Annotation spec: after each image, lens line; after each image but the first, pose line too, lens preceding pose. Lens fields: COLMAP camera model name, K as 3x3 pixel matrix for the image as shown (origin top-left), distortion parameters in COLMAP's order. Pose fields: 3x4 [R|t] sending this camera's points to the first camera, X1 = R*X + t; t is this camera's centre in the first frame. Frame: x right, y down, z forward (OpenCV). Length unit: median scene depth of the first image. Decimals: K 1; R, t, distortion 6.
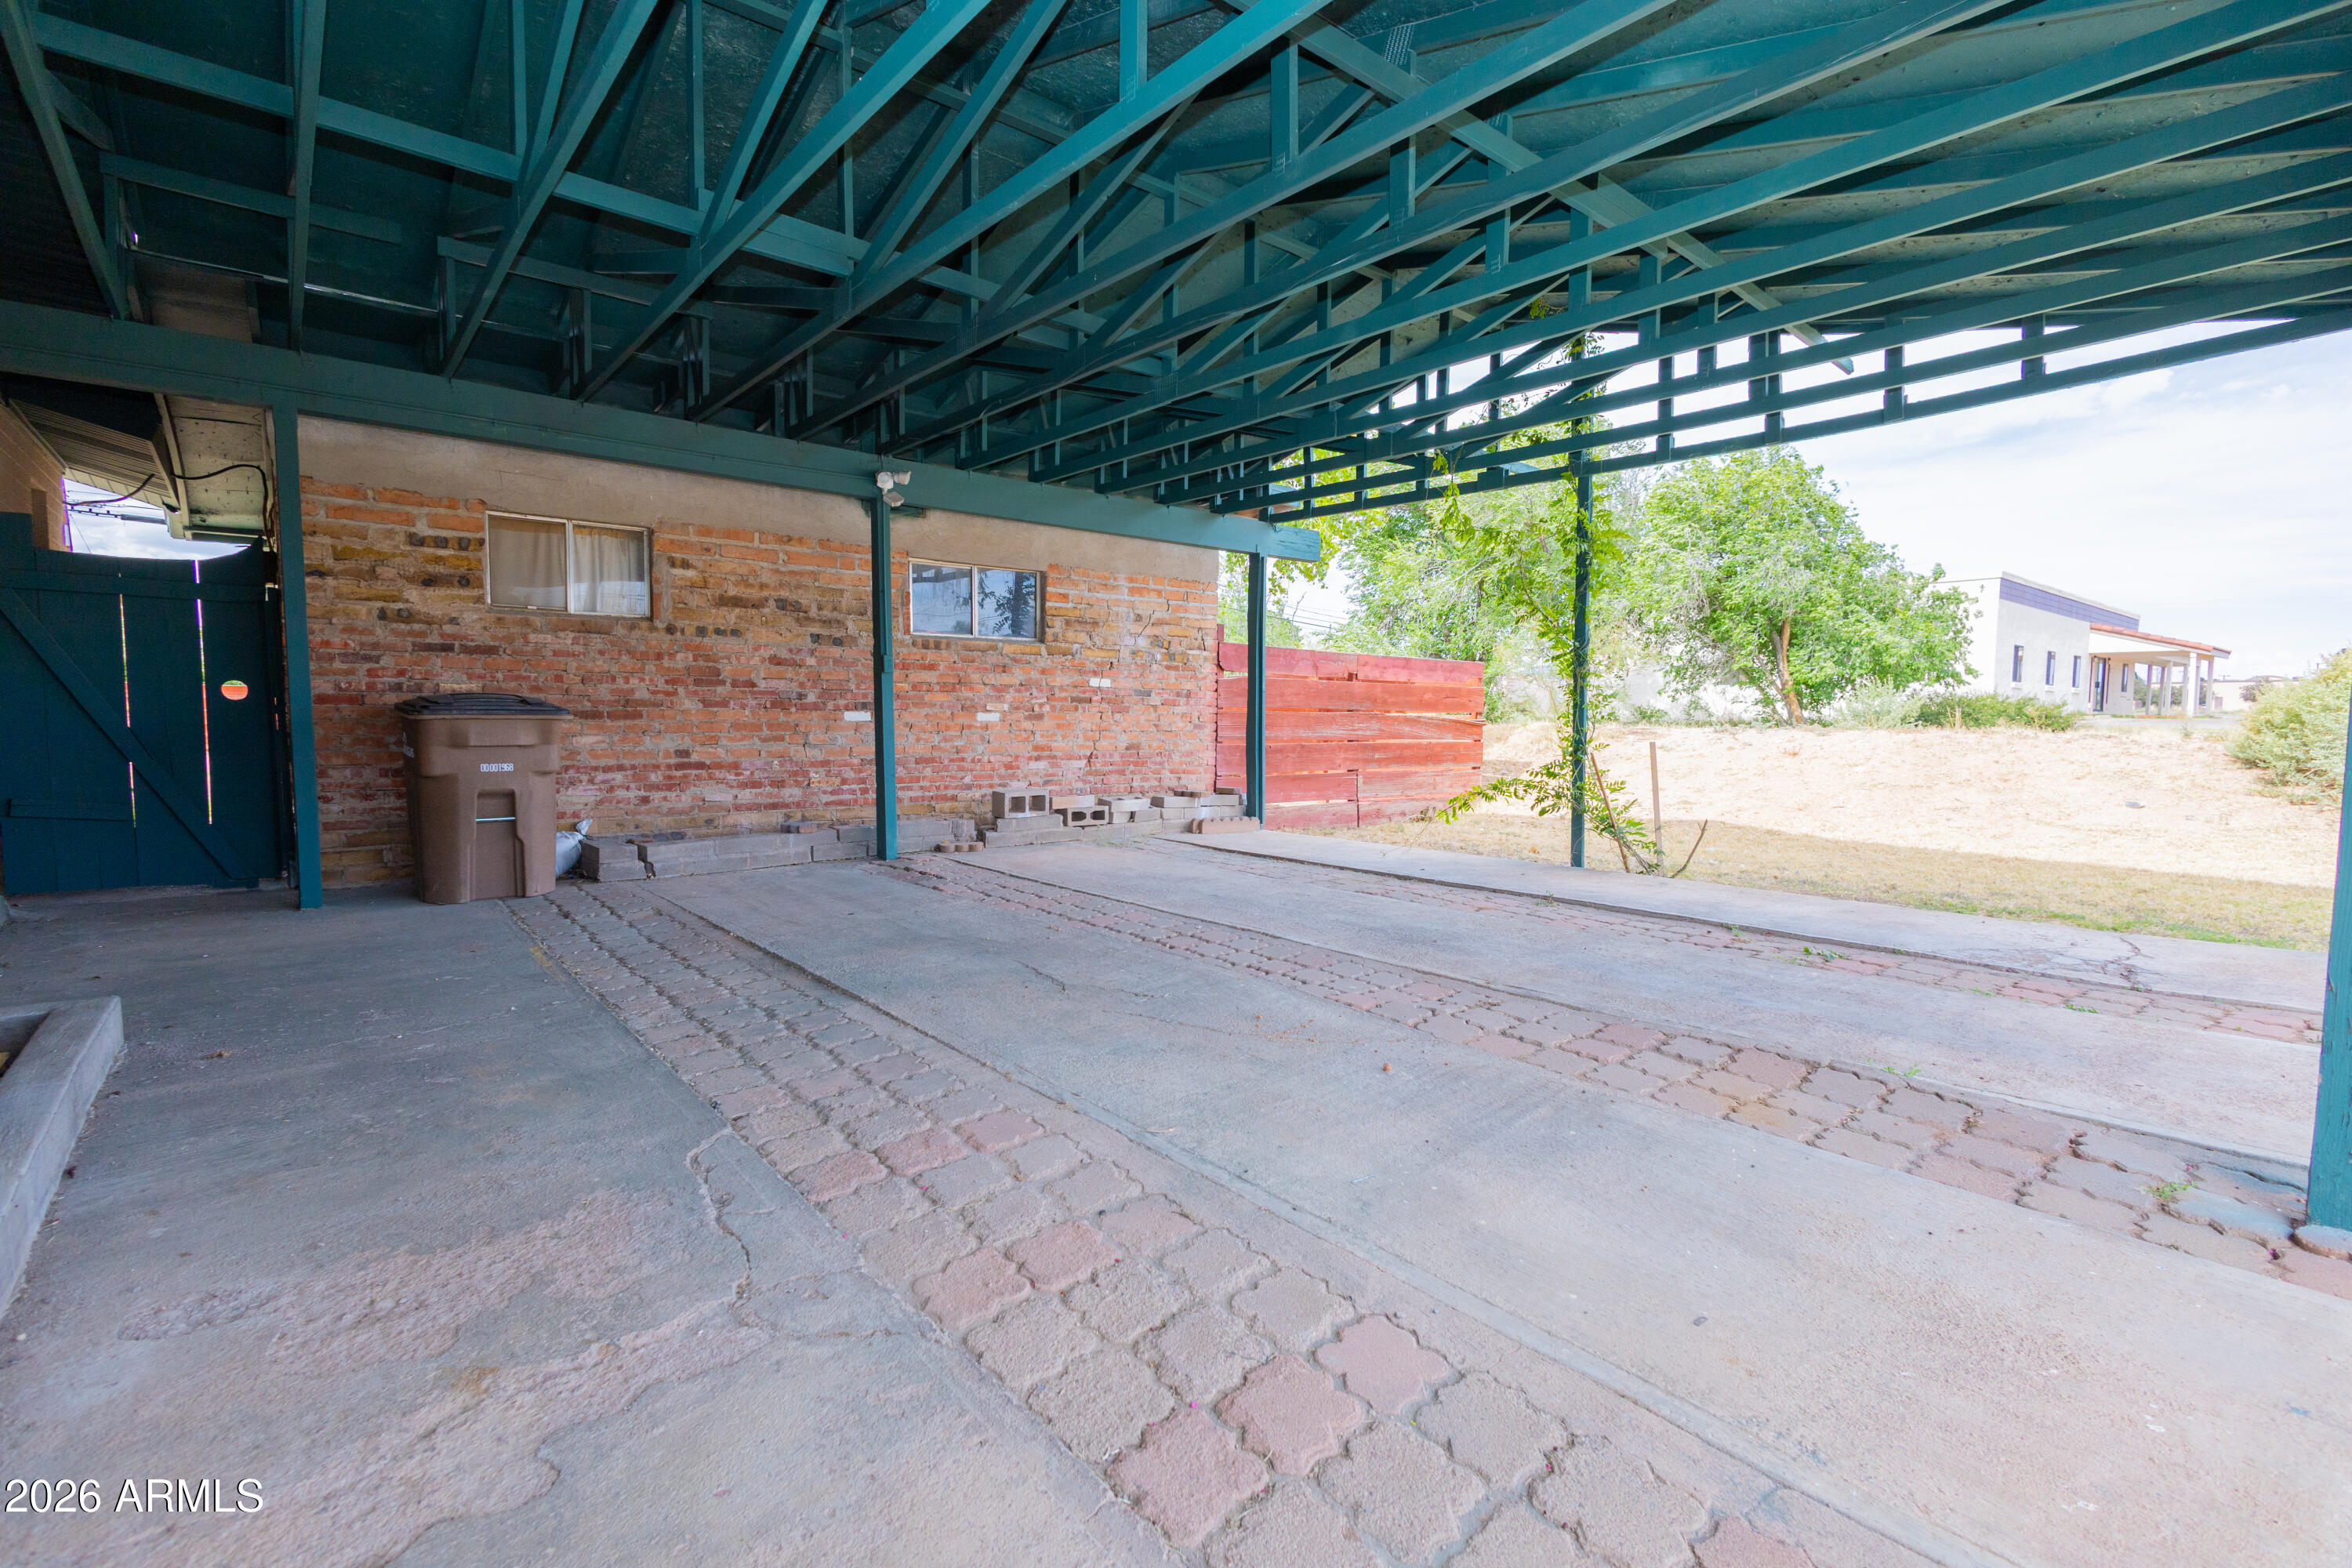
lens RADIAL K [[1070.7, 0, 1161.6], [0, 1070.7, 790.8], [0, 0, 1]] dist [0.012337, -0.005456]
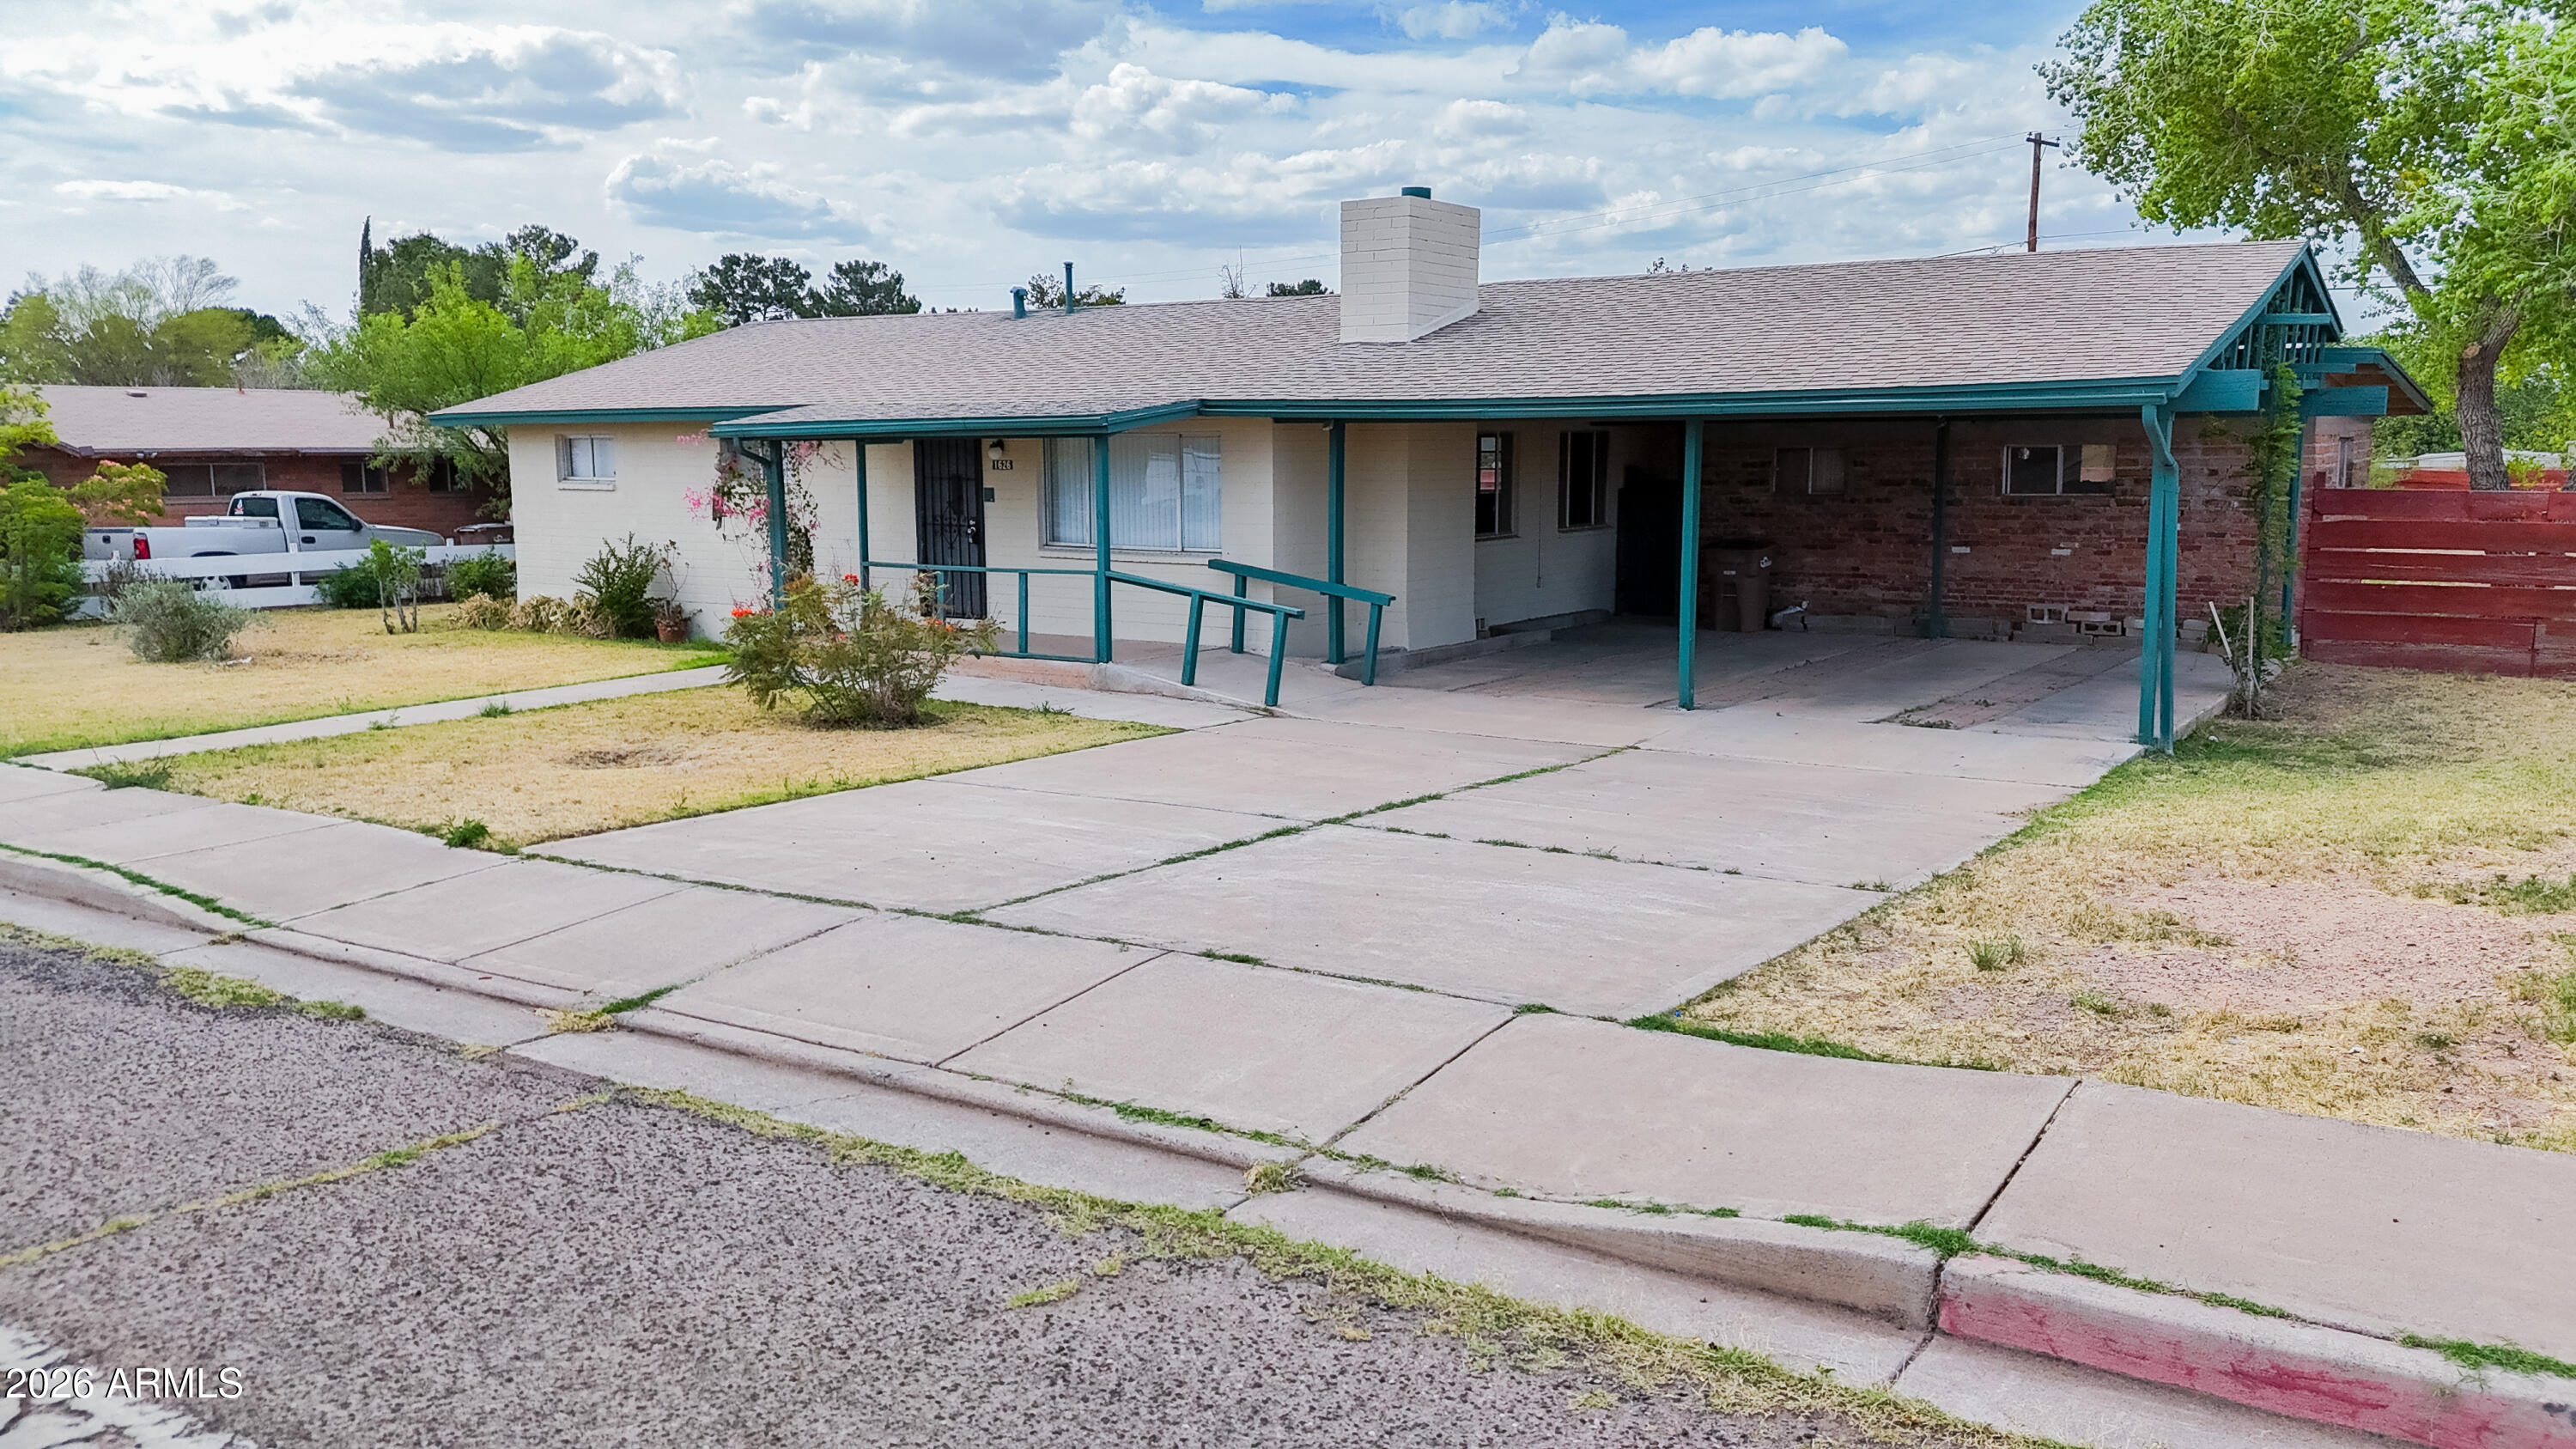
lens RADIAL K [[1908.7, 0, 1284.1], [0, 1908.7, 714.3], [0, 0, 1]] dist [0.063500, -0.062416]
pose [[0.273171, 0.123504, -0.954004, 1.989894], [-0.058886, 0.992011, 0.111563, -0.079074], [0.960162, 0.025702, 0.278261, -0.674303]]
